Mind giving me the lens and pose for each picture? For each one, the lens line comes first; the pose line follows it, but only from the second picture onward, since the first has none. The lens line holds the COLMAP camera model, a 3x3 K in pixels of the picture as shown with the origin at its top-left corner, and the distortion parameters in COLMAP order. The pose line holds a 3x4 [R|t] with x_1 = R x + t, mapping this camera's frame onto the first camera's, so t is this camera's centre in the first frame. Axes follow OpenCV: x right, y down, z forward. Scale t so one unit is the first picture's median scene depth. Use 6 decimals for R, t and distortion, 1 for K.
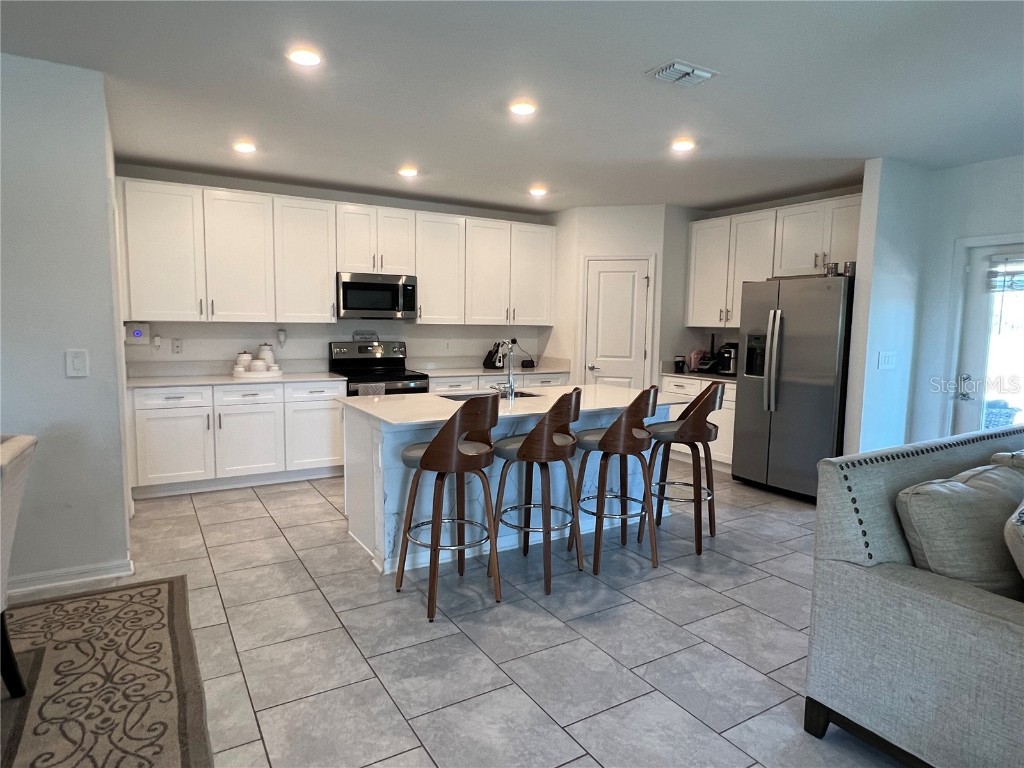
lens RADIAL K [[606.4, 0, 510.2], [0, 606.4, 381.8], [0, 0, 1]] dist [-0.006656, 0.002758]
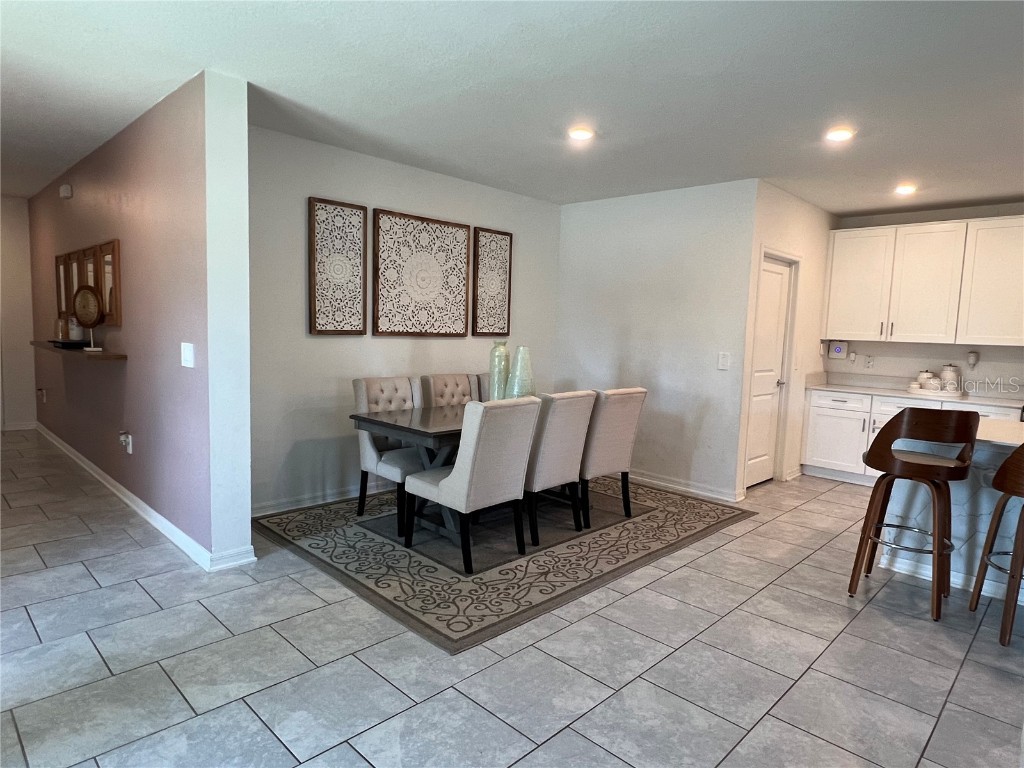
lens RADIAL K [[606.4, 0, 511.2], [0, 606.4, 386.8], [0, 0, 1]] dist [-0.006656, 0.002758]
pose [[0.252004, 0.088810, -0.963643, 0.755959], [-0.124056, 0.990529, 0.058846, 0.012829], [0.959742, 0.104716, 0.260634, 0.037141]]
